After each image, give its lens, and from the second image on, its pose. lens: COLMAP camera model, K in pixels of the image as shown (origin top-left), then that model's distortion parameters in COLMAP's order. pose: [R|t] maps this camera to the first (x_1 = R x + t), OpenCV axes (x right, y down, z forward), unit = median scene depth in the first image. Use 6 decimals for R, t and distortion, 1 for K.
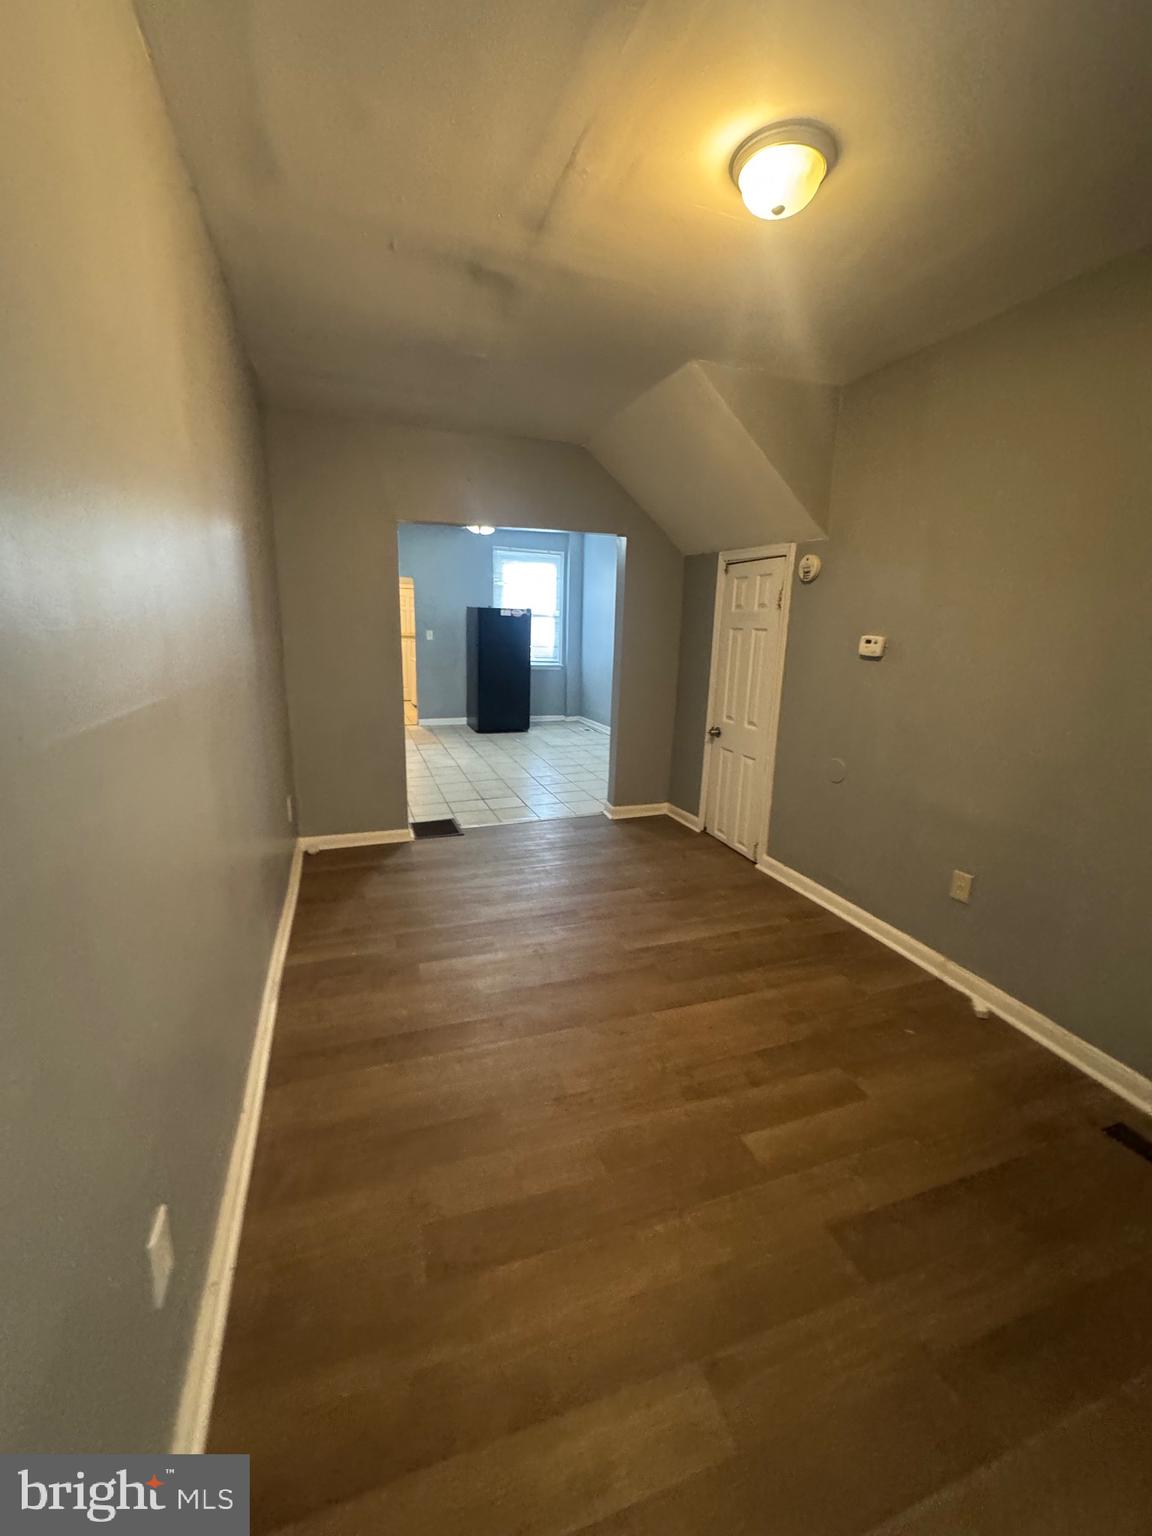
lens RADIAL K [[609.6, 0, 574.8], [0, 609.6, 766.5], [0, 0, 1]] dist [-0.001016, 0.000316]
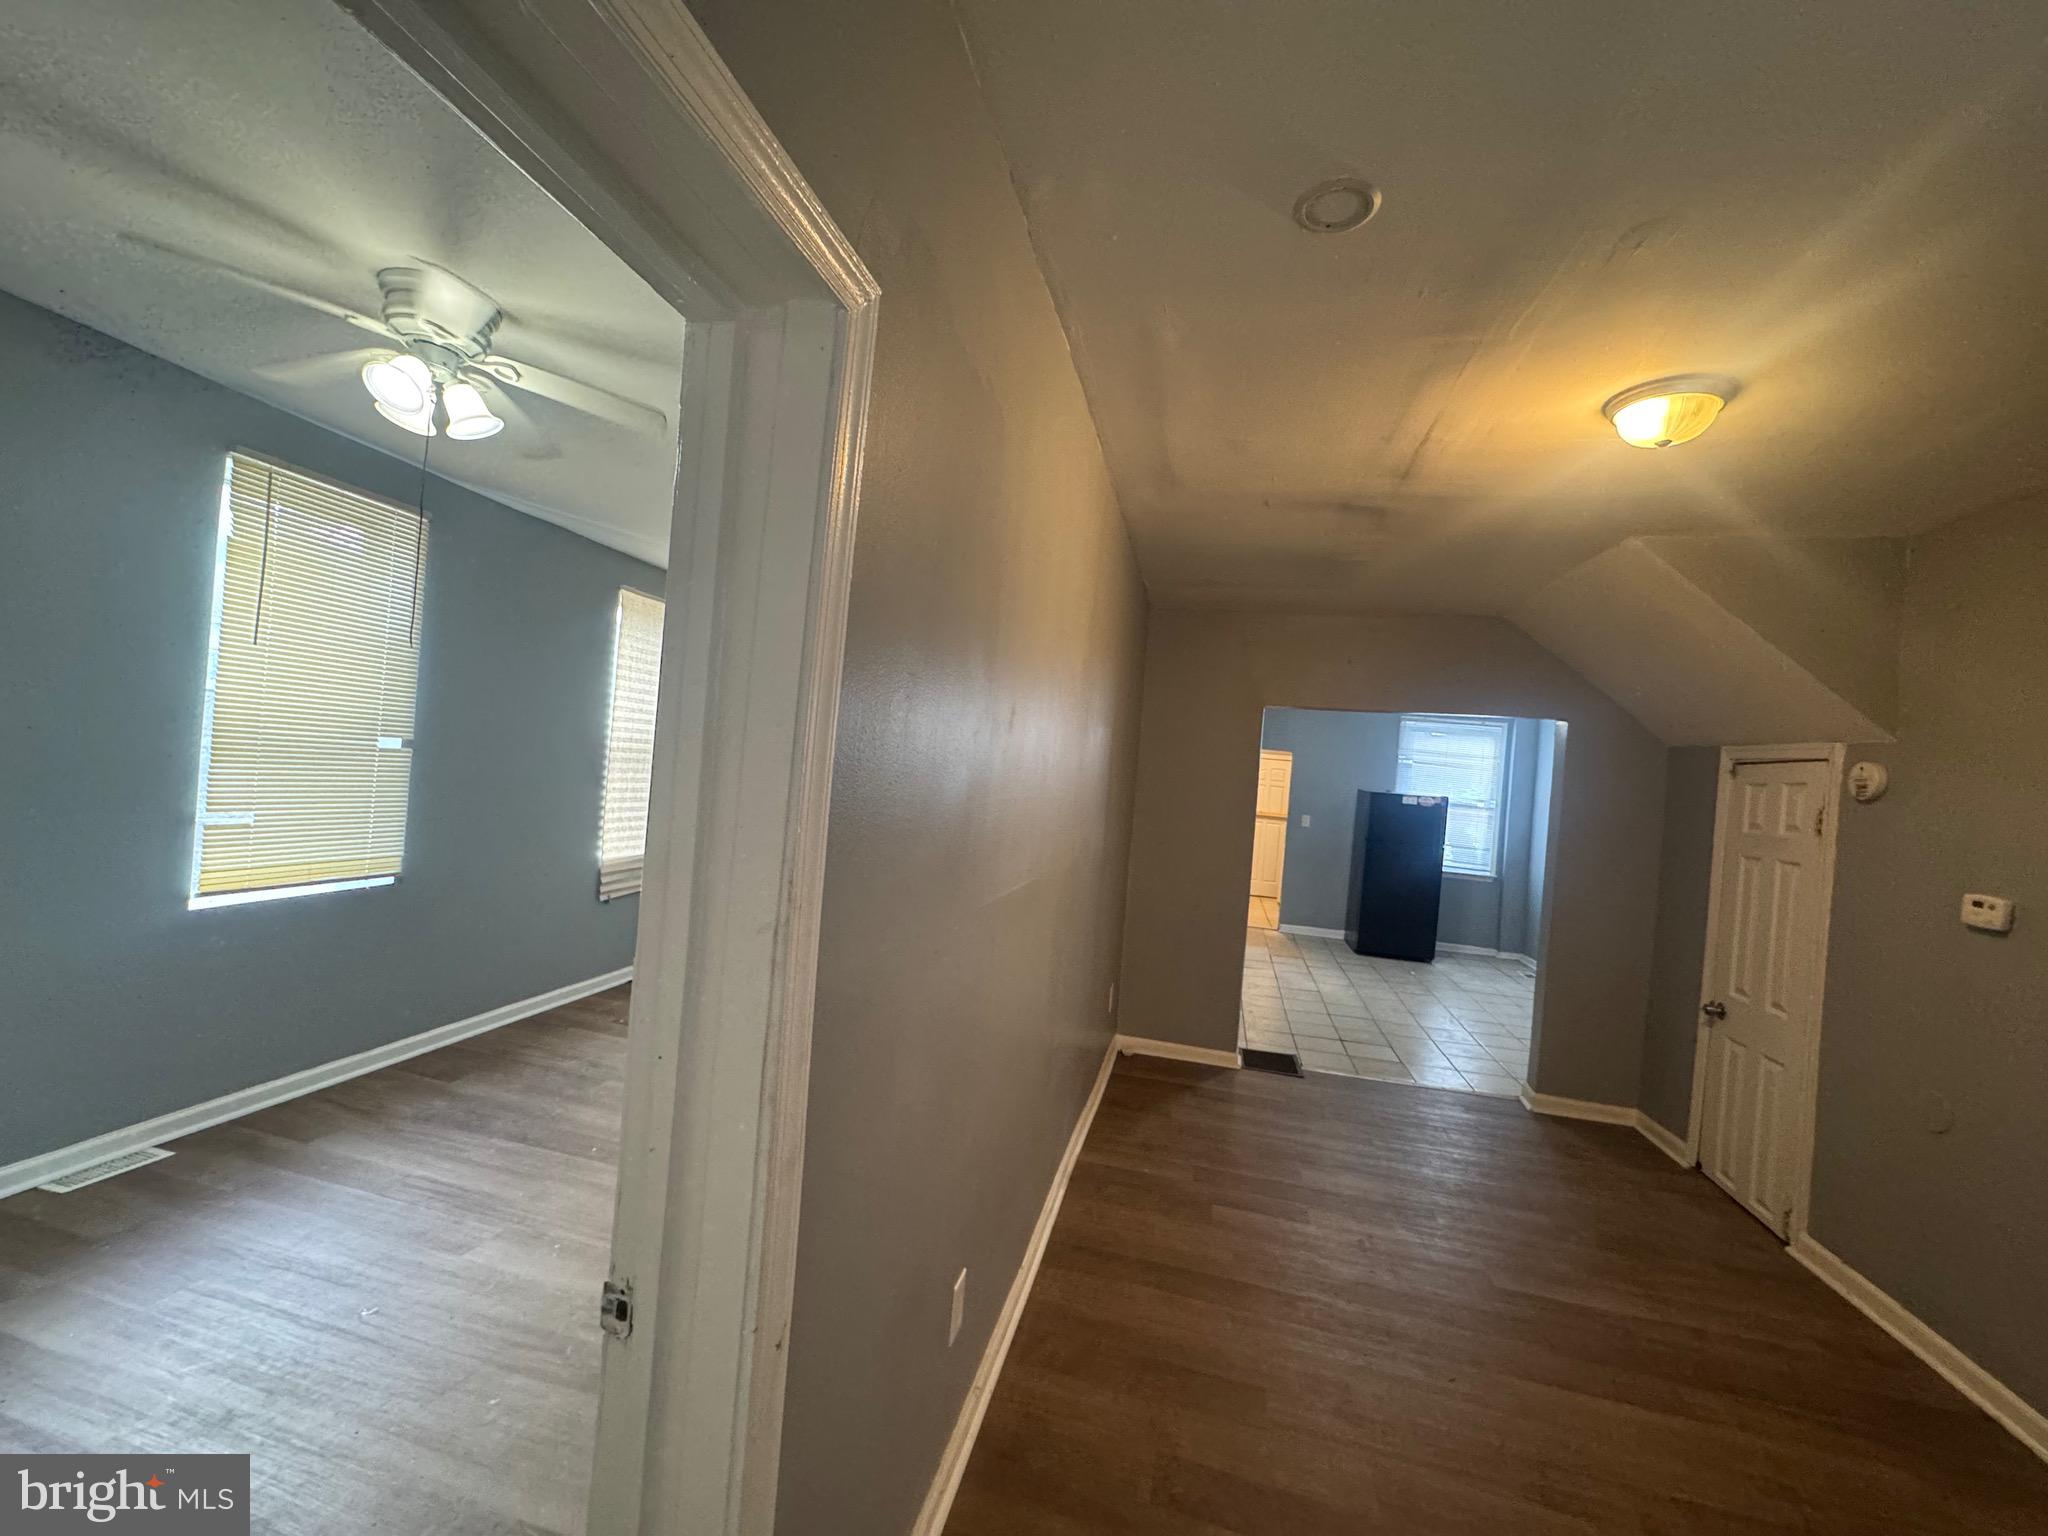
lens RADIAL K [[812.8, 0, 1022.1], [0, 812.8, 770.8], [0, 0, 1]] dist [-0.001016, 0.000316]
pose [[0.830602, 0.042418, -0.555248, 0.090223], [-0.182619, 0.962702, -0.199636, 0.006365], [0.526070, 0.267217, 0.807369, -0.163232]]
